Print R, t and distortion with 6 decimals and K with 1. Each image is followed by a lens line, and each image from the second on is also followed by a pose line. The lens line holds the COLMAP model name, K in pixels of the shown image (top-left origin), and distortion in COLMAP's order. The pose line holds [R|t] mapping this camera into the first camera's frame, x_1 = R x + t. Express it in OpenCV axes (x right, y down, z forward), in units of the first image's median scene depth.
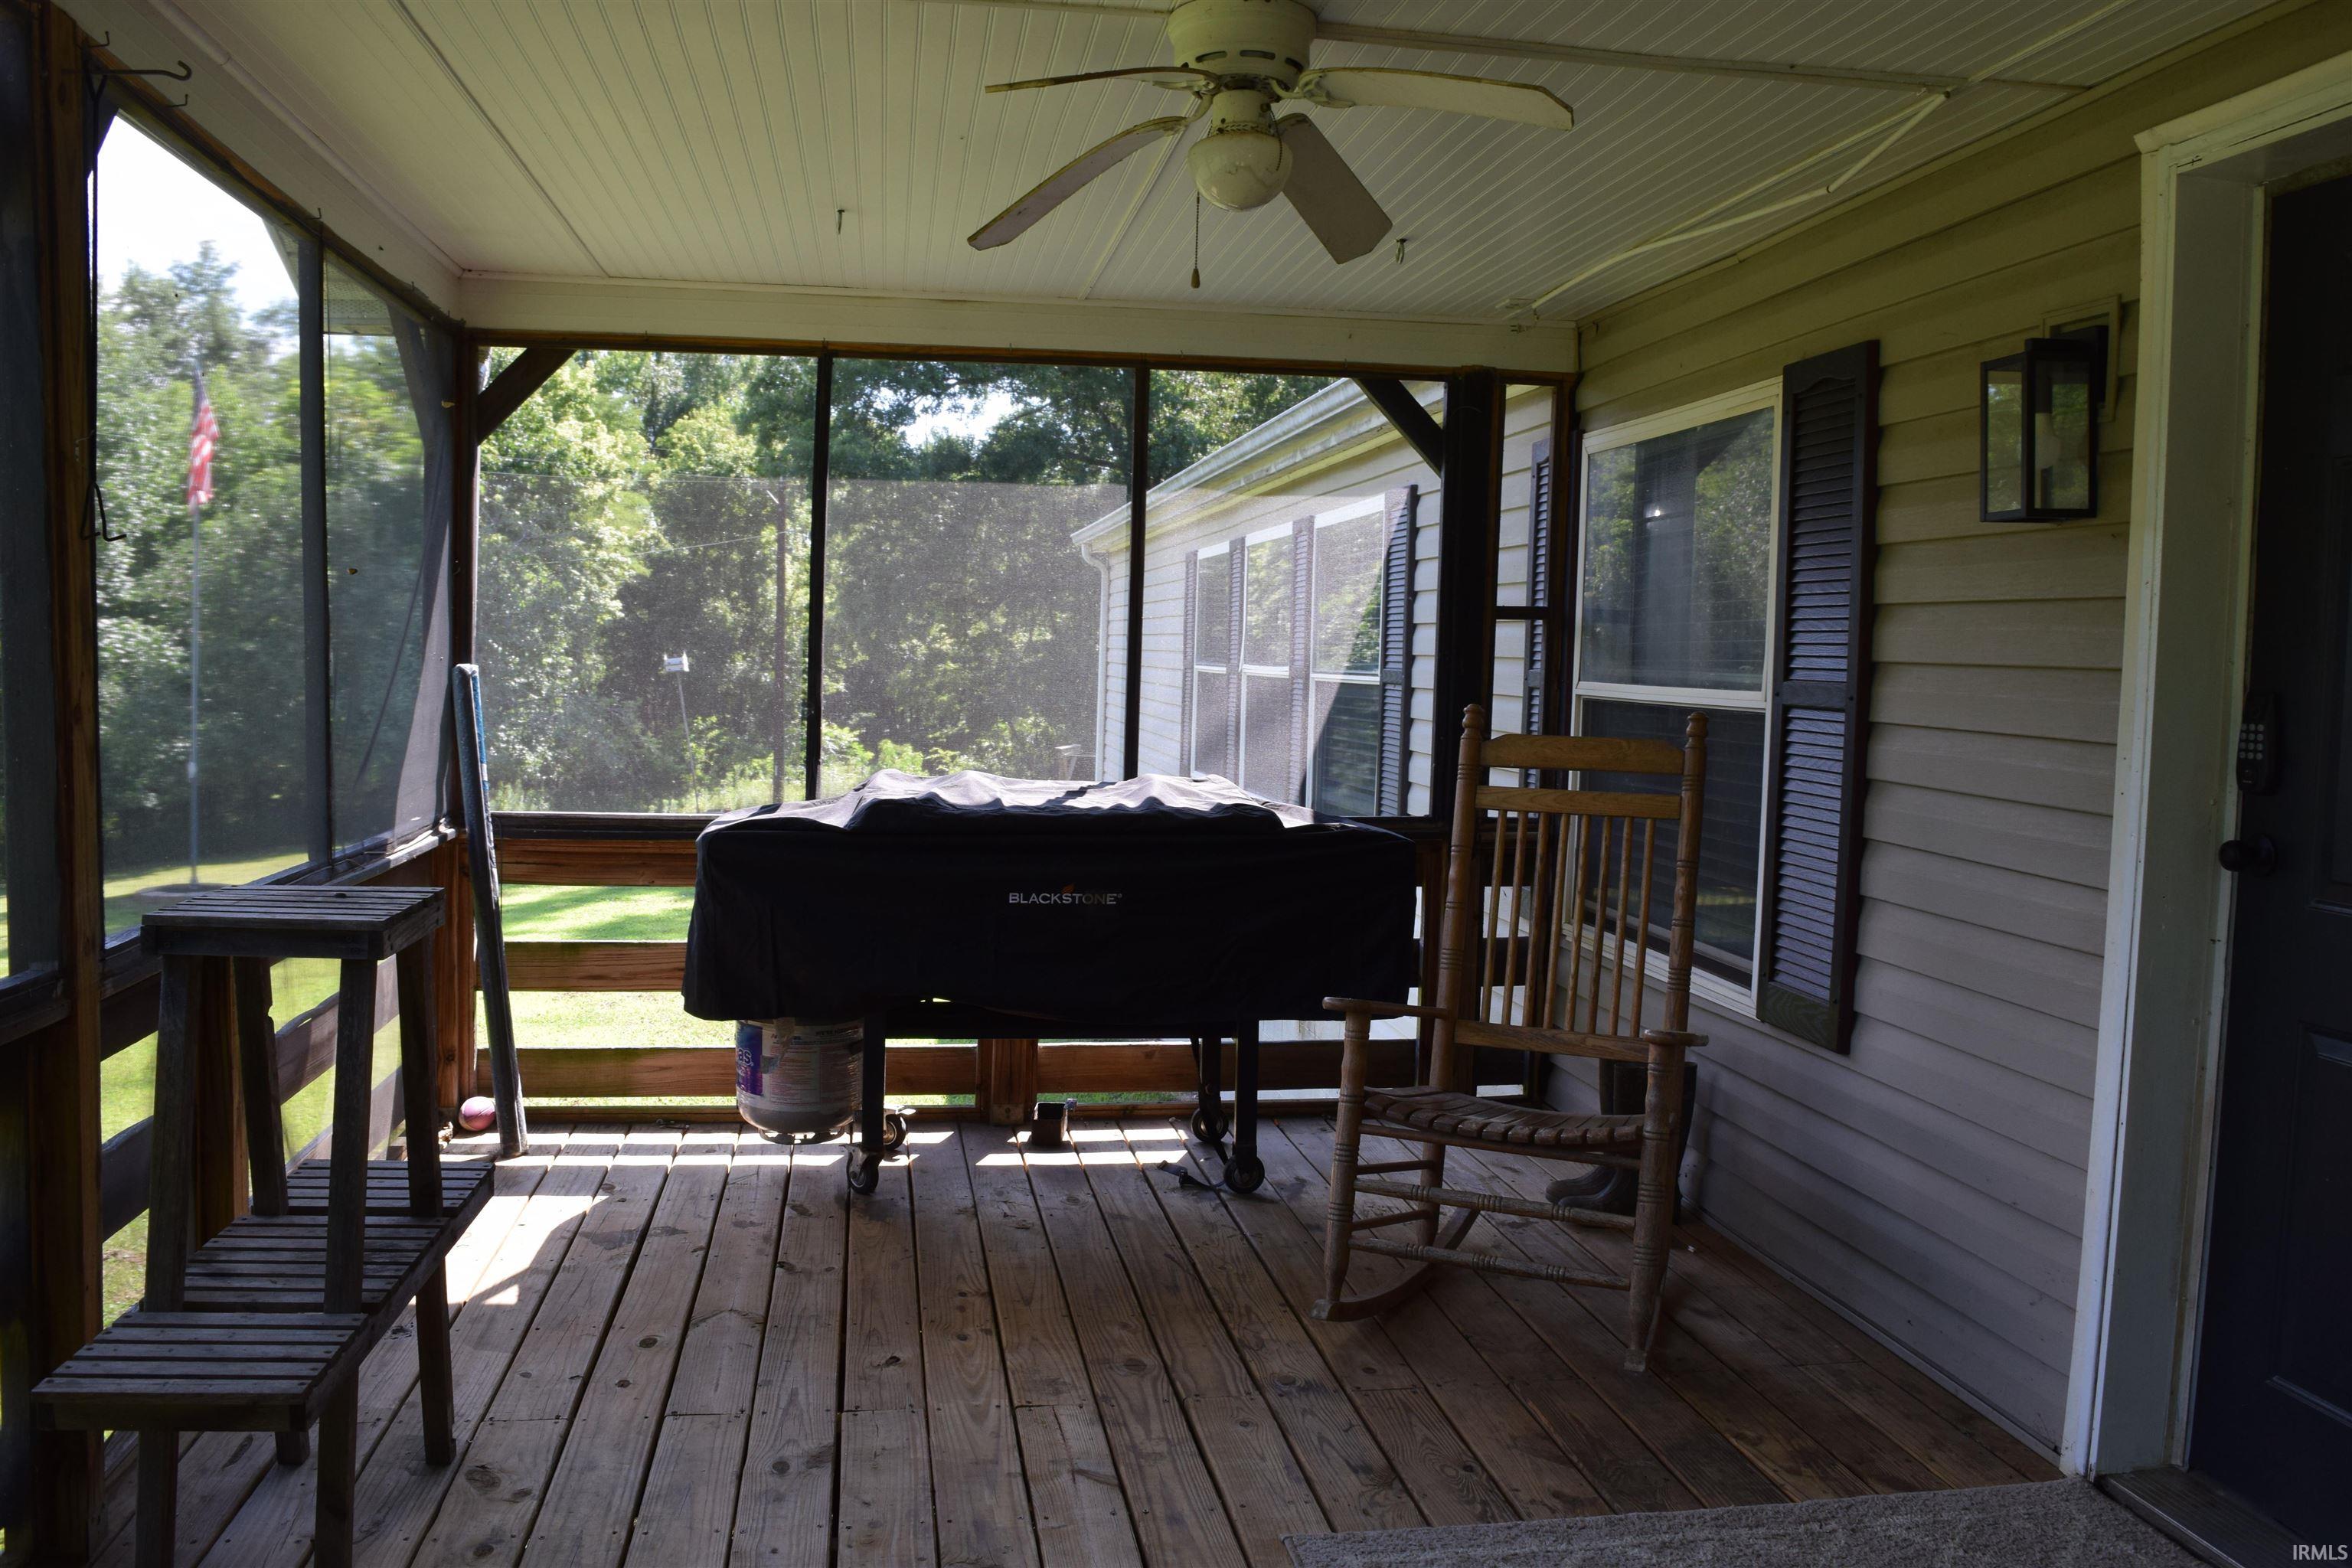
lens RADIAL K [[1867.8, 0, 1177.4], [0, 1867.8, 780.8], [0, 0, 1]] dist [-0.082808, 0.015450]
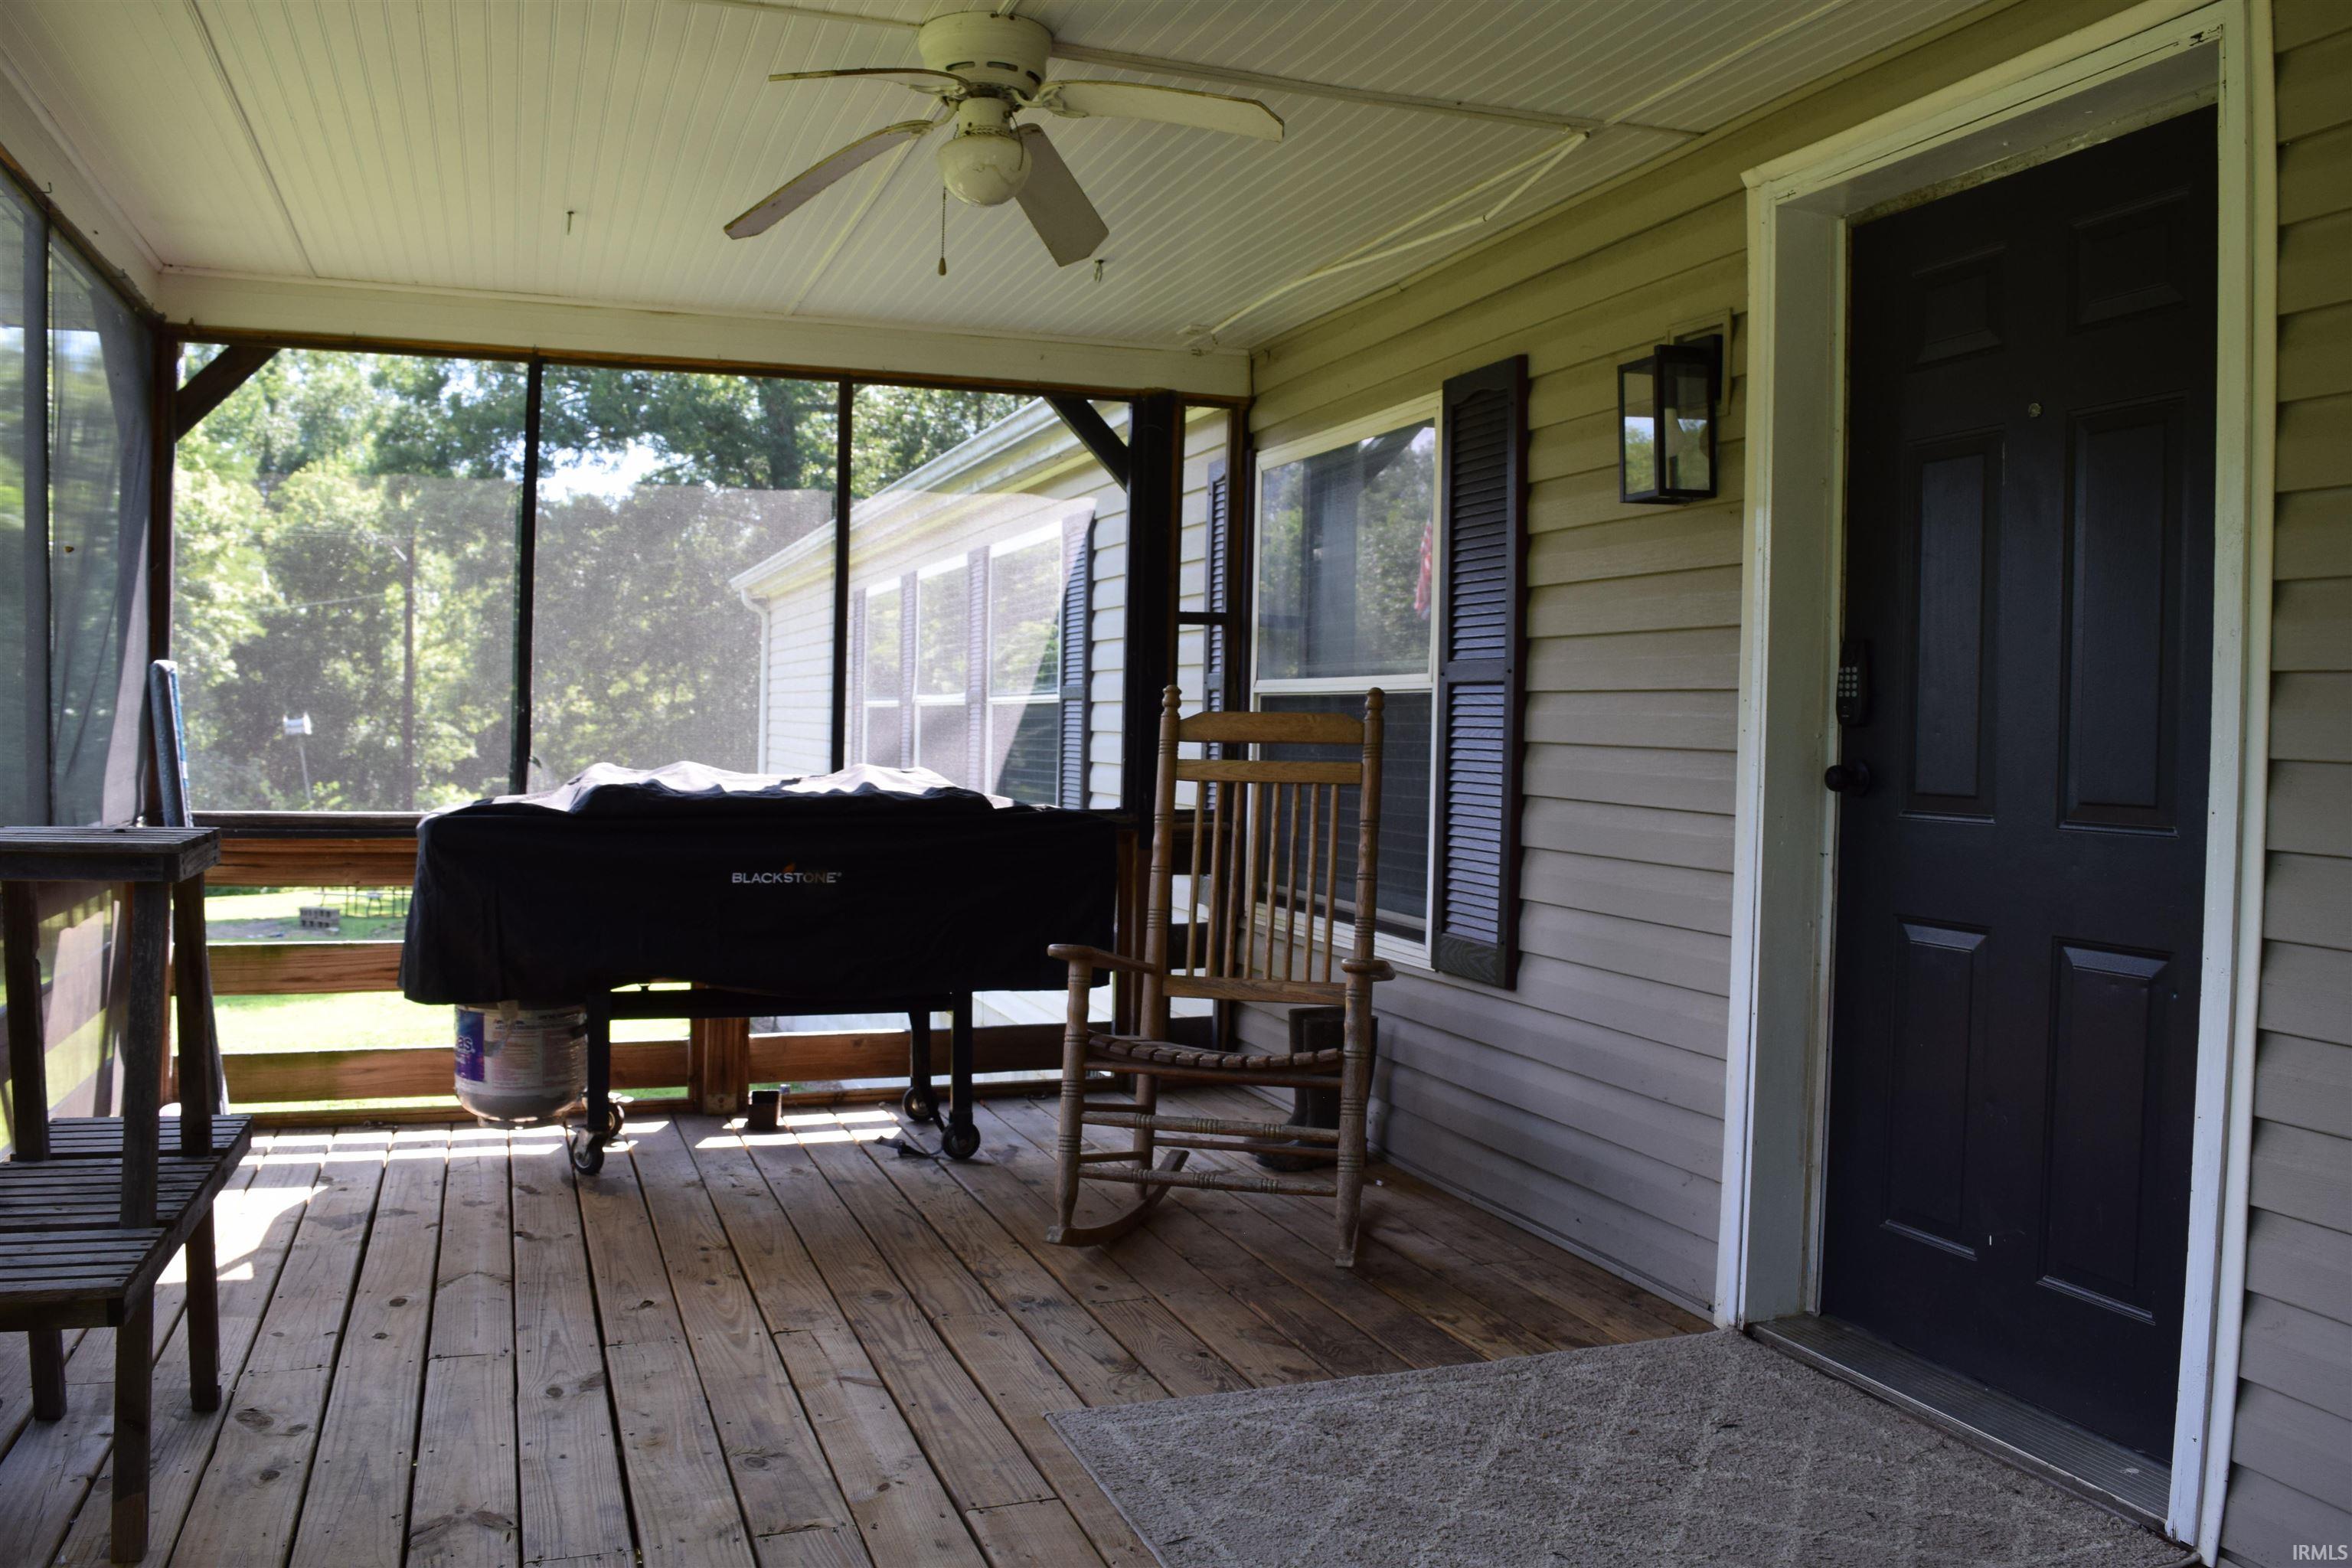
lens RADIAL K [[1867.8, 0, 1170.9], [0, 1867.8, 785.3], [0, 0, 1]] dist [-0.082808, 0.015450]
pose [[0.982073, -0.012536, 0.188084, -0.055146], [0.019036, 0.999281, -0.032791, 0.061427], [-0.187538, 0.035783, 0.981605, -0.076575]]
